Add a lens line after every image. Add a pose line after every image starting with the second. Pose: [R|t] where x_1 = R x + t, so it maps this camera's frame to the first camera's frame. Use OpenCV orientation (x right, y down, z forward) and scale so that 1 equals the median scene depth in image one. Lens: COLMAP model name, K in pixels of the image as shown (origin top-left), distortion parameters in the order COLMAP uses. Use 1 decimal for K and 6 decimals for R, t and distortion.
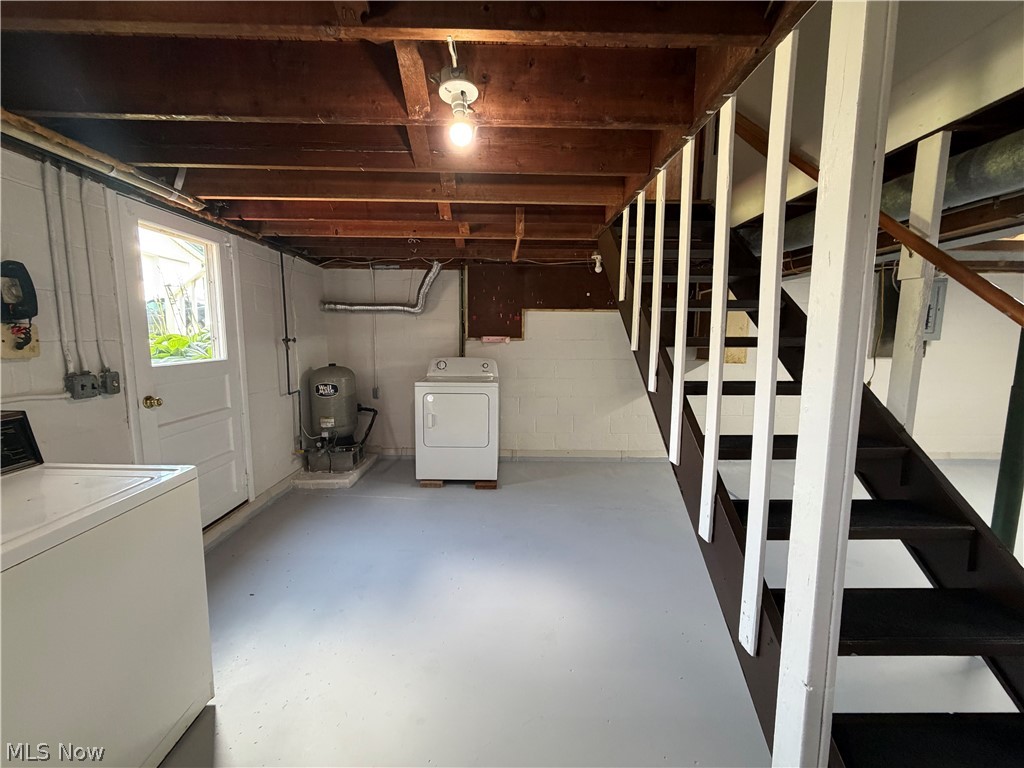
lens RADIAL K [[410.9, 0, 511.6], [0, 410.9, 381.7], [0, 0, 1]] dist [-0.002676, 0.000904]
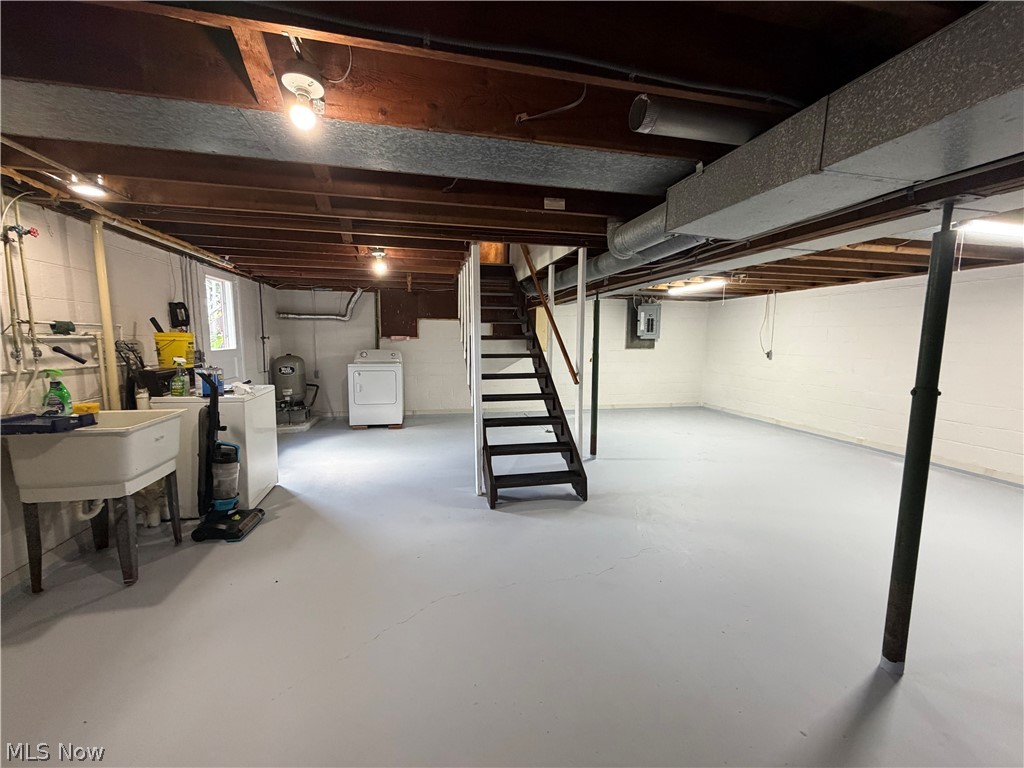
lens RADIAL K [[410.9, 0, 511.1], [0, 410.9, 383.2], [0, 0, 1]] dist [-0.002676, 0.000904]
pose [[0.979286, -0.021906, 0.201291, 0.058578], [0.021971, 0.999757, 0.001914, 0.077632], [-0.201284, 0.002548, 0.979530, -0.633083]]
